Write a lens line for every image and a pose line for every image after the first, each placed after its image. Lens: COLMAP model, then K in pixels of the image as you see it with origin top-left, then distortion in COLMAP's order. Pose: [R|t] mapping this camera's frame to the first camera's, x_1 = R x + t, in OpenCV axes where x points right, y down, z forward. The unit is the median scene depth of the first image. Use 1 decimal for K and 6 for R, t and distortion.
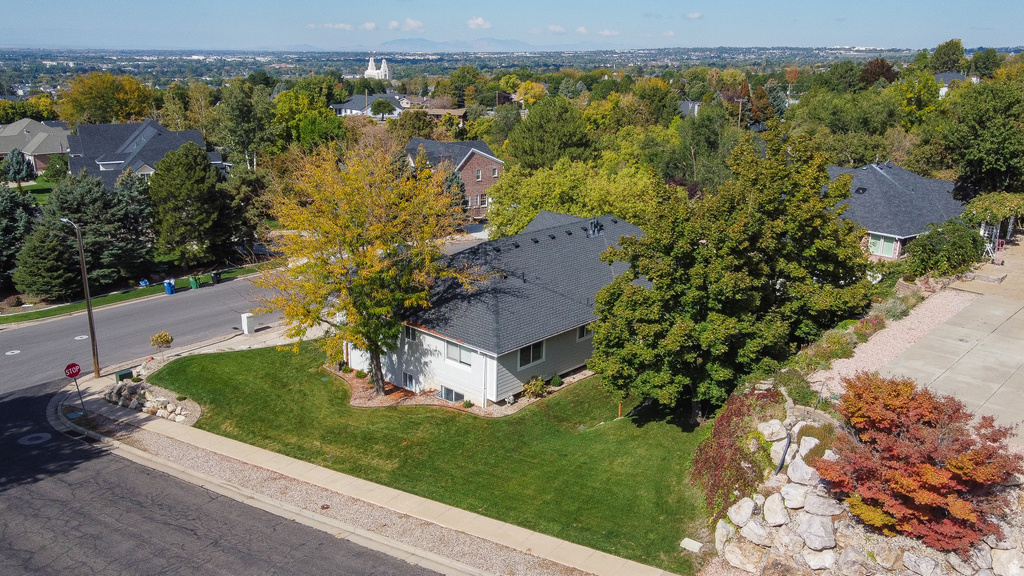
lens RADIAL K [[831.3, 0, 512.0], [0, 831.3, 288.0], [0, 0, 1]] dist [0.002263, 0.034865]
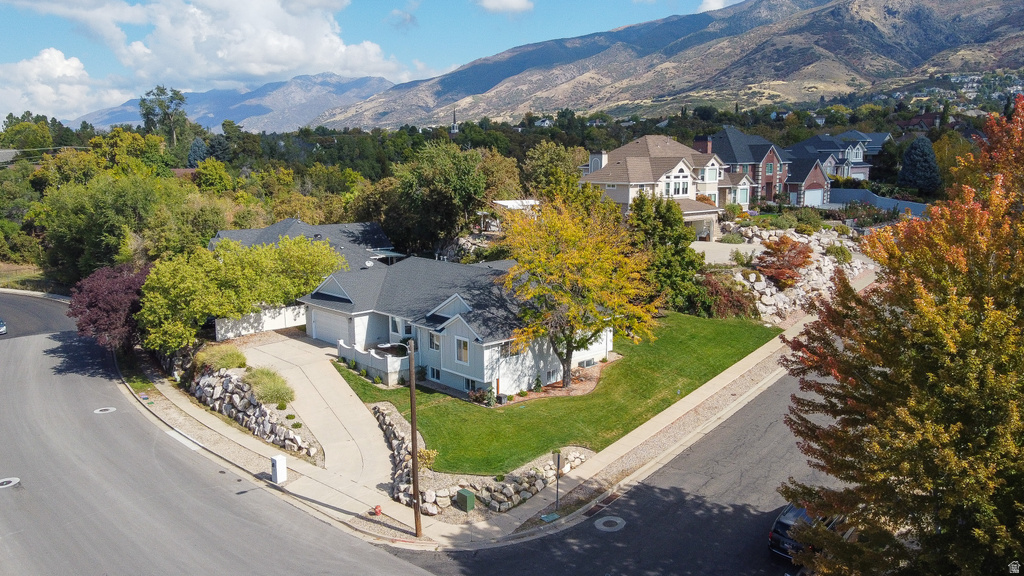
lens RADIAL K [[800.2, 0, 512.0], [0, 800.2, 288.0], [0, 0, 1]] dist [0.001682, 0.038590]
pose [[0.093968, -0.178201, 0.979497, -1.507167], [0.285949, 0.947226, 0.144898, -0.247531], [-0.953626, 0.266471, 0.139965, 0.964643]]
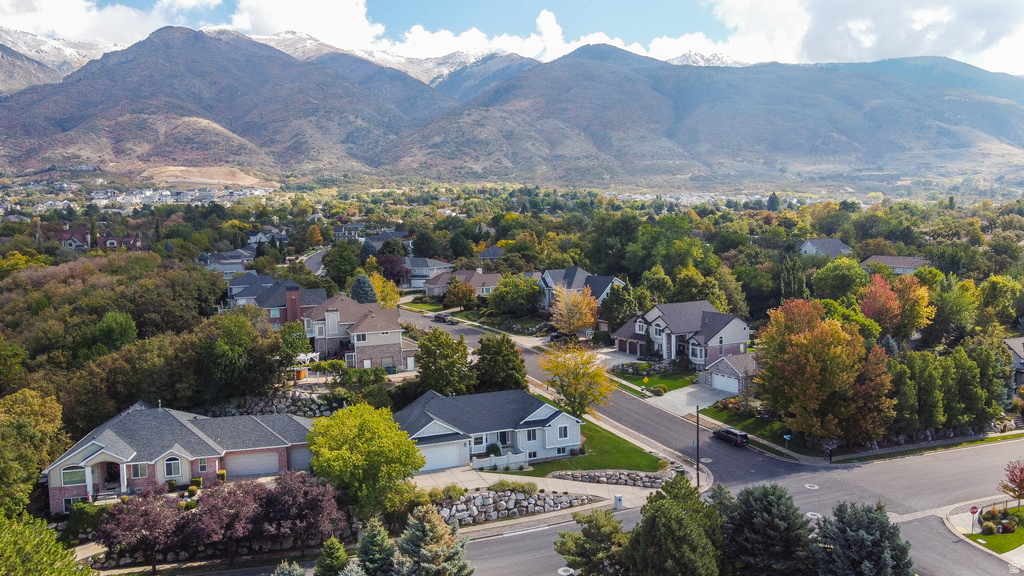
lens RADIAL K [[800.2, 0, 512.0], [0, 800.2, 288.0], [0, 0, 1]] dist [0.001682, 0.038590]
pose [[-0.893095, -0.025046, 0.449171, -1.177643], [0.141733, 0.931937, 0.333775, -1.240600], [-0.426959, 0.361755, -0.828758, 3.218274]]
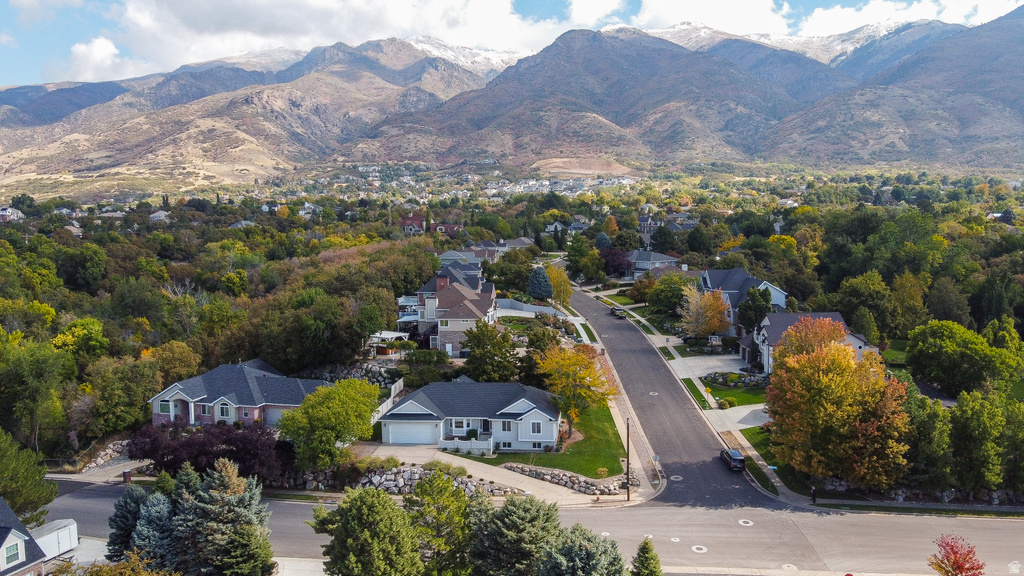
lens RADIAL K [[789.8, 0, 512.0], [0, 789.8, 288.0], [0, 0, 1]] dist [-0.000478, 0.047531]
pose [[-0.579670, -0.077359, 0.811171, -2.208753], [0.235030, 0.937303, 0.257342, -1.075517], [-0.780220, 0.339823, -0.525145, 2.508940]]
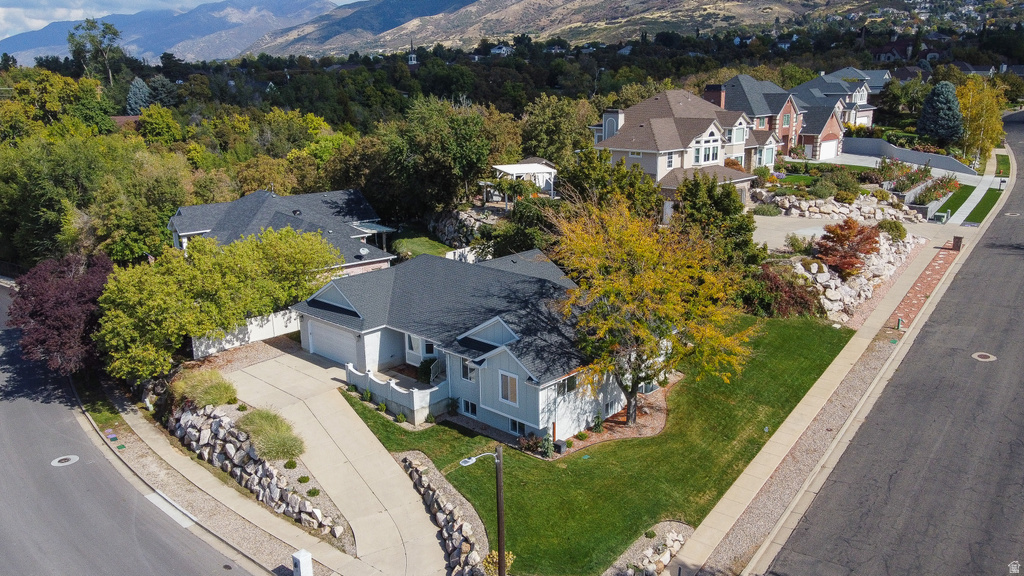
lens RADIAL K [[800.2, 0, 512.0], [0, 800.2, 288.0], [0, 0, 1]] dist [0.001682, 0.038590]
pose [[0.031589, -0.268067, 0.962882, -1.247820], [0.294196, 0.923180, 0.247362, -0.378106], [-0.955223, 0.275462, 0.108026, 1.098315]]
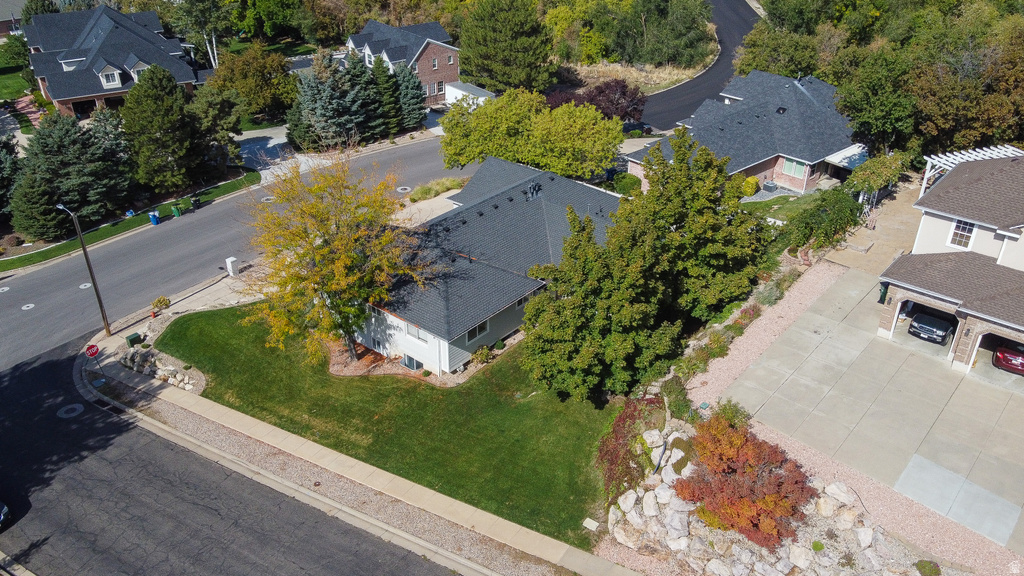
lens RADIAL K [[803.4, 0, 512.0], [0, 803.4, 288.0], [0, 0, 1]] dist [0.002771, 0.036519]
pose [[0.998942, -0.032175, 0.032852, 0.039609], [0.023445, 0.970964, 0.238073, -0.273231], [-0.039559, -0.237051, 0.970691, -0.129481]]
